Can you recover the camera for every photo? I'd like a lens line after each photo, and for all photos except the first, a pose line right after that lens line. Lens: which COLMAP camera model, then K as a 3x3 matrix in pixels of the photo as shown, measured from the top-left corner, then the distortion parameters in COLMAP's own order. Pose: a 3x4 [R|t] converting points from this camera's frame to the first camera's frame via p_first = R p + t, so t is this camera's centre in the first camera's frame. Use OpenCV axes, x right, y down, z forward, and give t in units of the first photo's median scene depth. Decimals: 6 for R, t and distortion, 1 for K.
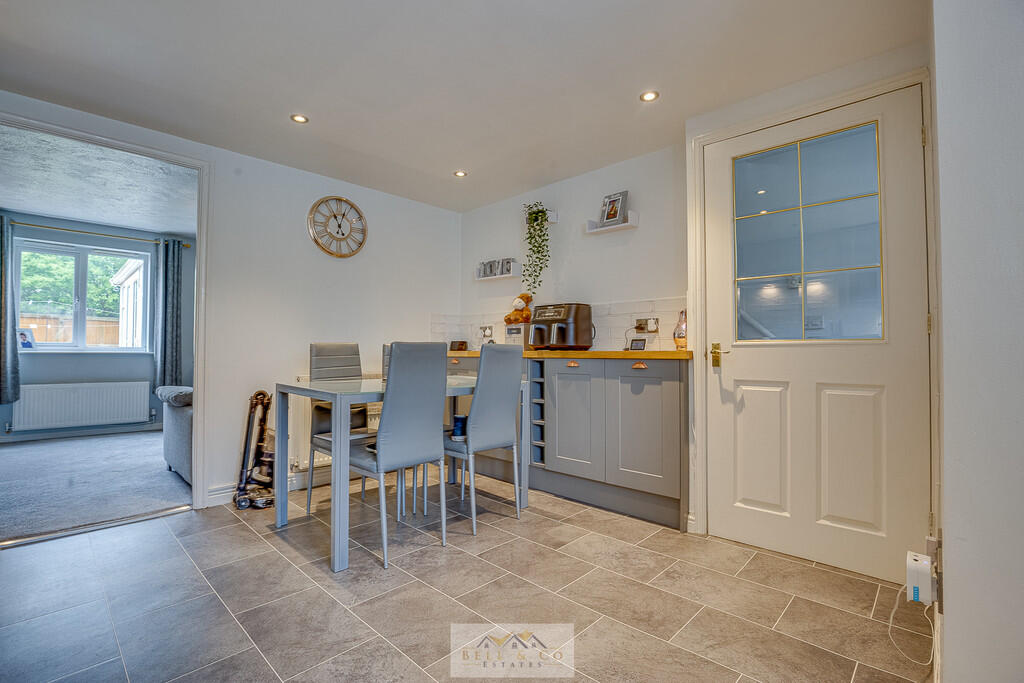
lens RADIAL K [[459.1, 0, 512.0], [0, 459.1, 341.5], [0, 0, 1]] dist [-0.014643, 0.000002]
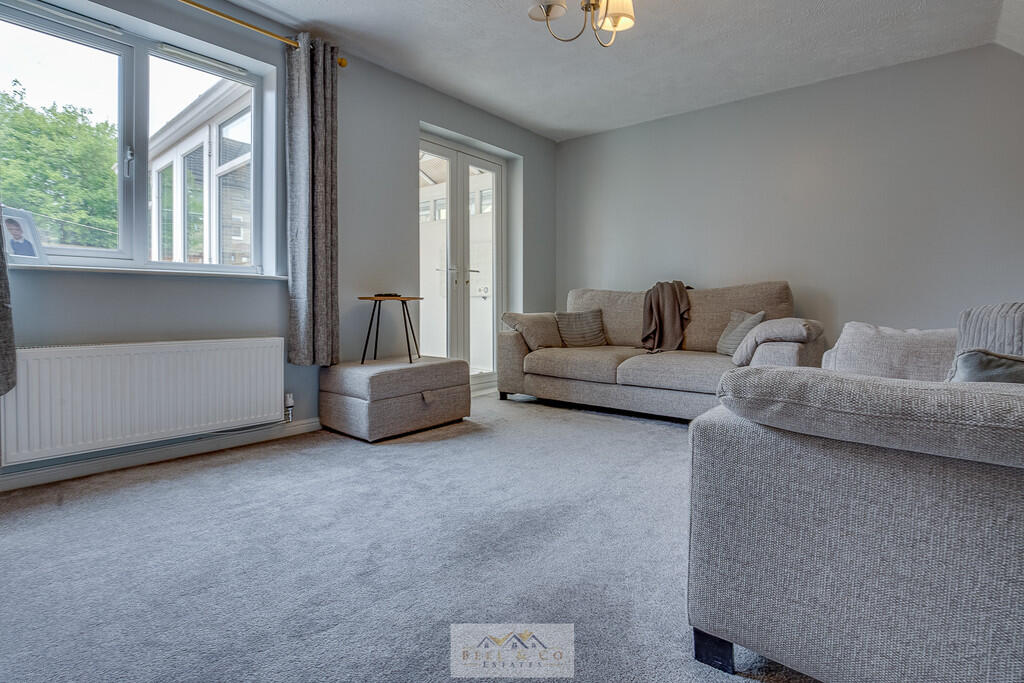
lens RADIAL K [[492.8, 0, 512.9], [0, 492.8, 306.5], [0, 0, 1]] dist [-0.000625, -0.000072]
pose [[0.998666, -0.000521, 0.051641, -0.575524], [-0.001156, 0.999473, 0.032444, 0.038173], [-0.051631, -0.032460, 0.998139, 0.466165]]
